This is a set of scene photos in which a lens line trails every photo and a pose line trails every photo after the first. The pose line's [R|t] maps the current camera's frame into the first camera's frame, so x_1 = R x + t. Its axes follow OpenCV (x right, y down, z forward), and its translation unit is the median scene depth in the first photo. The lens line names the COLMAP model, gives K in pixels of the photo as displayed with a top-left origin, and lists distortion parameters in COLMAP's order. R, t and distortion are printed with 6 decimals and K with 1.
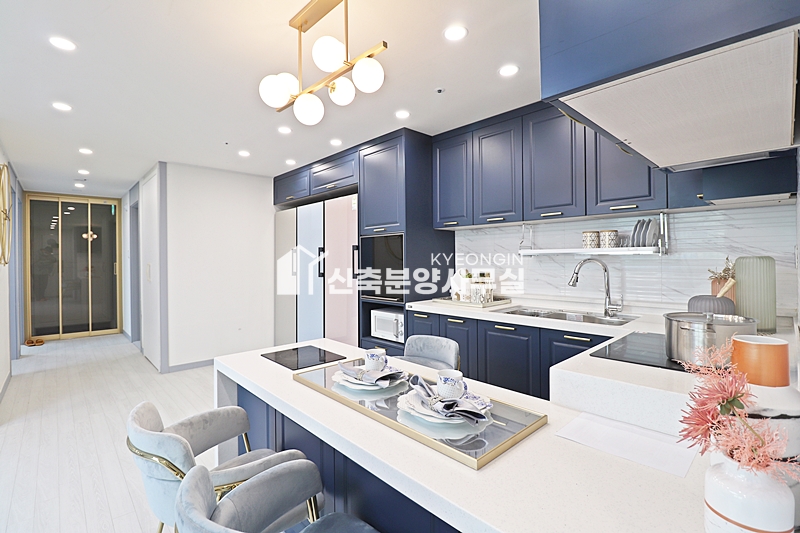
lens RADIAL K [[362.3, 0, 399.4], [0, 362.3, 259.5], [0, 0, 1]] dist [-0.001203, -0.012522]
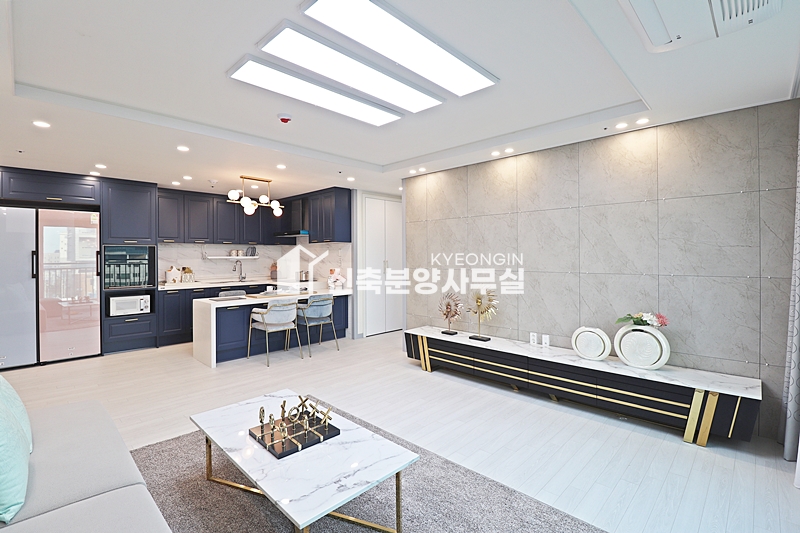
lens RADIAL K [[371.7, 0, 398.6], [0, 371.7, 259.2], [0, 0, 1]] dist [-0.000234, -0.013000]
pose [[-0.066775, 0.001828, 0.997766, -0.681632], [0.007129, 0.999974, -0.001355, 0.000398], [-0.997743, 0.007022, -0.066786, -0.008350]]
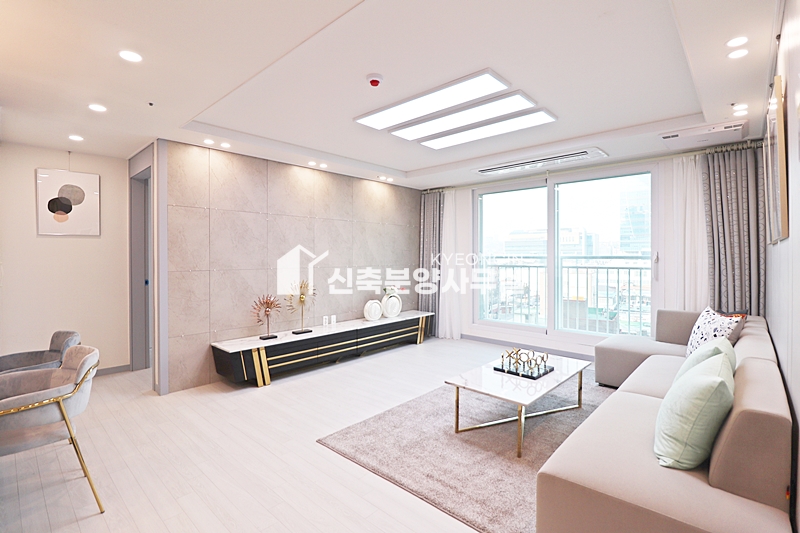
lens RADIAL K [[371.7, 0, 398.6], [0, 371.7, 259.2], [0, 0, 1]] dist [-0.000234, -0.013000]
pose [[-0.995677, 0.011851, -0.092125, -0.281182], [0.010916, 0.999884, 0.010642, -0.000897], [0.092241, 0.009590, -0.995691, 0.390219]]
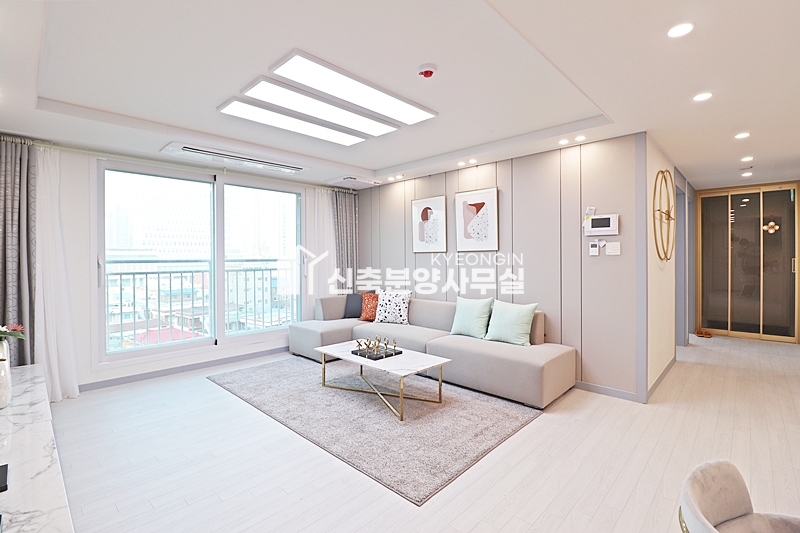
lens RADIAL K [[371.7, 0, 398.6], [0, 371.7, 259.2], [0, 0, 1]] dist [-0.000234, -0.013000]
pose [[0.064454, 0.010873, -0.997861, -0.002691], [0.004629, 0.999927, 0.011194, -0.002465], [0.997910, -0.005340, 0.064399, 0.039720]]
